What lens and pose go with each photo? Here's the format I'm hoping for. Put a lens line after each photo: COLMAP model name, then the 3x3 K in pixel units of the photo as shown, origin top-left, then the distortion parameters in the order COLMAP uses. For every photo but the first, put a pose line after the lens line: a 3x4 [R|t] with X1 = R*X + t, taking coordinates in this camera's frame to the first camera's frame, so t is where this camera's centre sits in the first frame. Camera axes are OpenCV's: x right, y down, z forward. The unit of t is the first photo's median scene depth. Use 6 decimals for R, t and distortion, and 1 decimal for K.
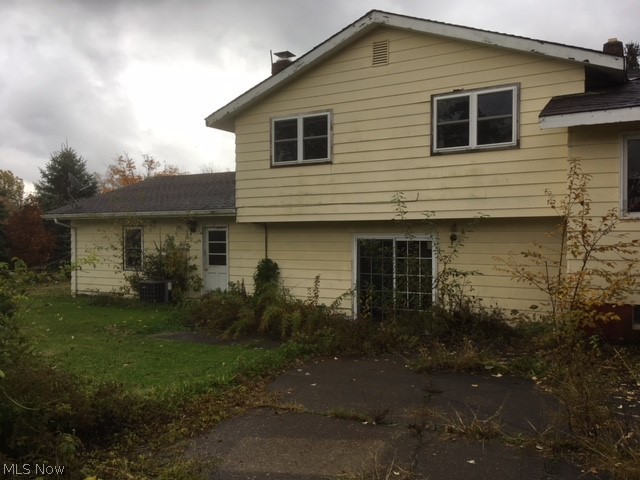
lens RADIAL K [[543.9, 0, 316.8], [0, 543.9, 239.8], [0, 0, 1]] dist [0.088127, -0.137171]
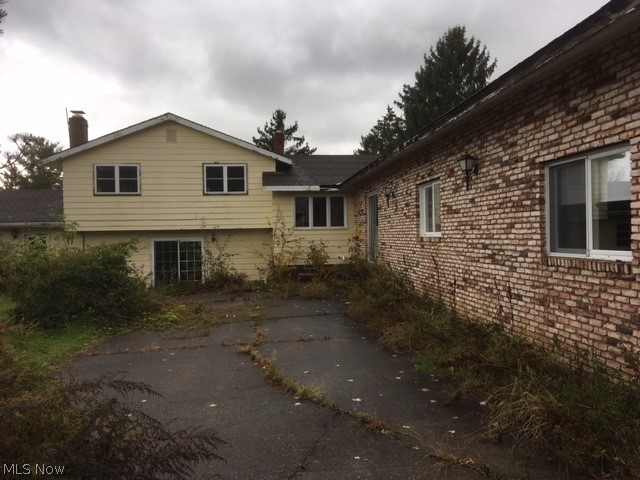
lens RADIAL K [[543.9, 0, 320.4], [0, 543.9, 239.2], [0, 0, 1]] dist [0.088127, -0.137171]
pose [[0.810066, -0.010890, 0.586238, -0.564416], [0.019689, 0.999769, -0.008635, 0.020374], [-0.586009, 0.018537, 0.810093, -0.748310]]
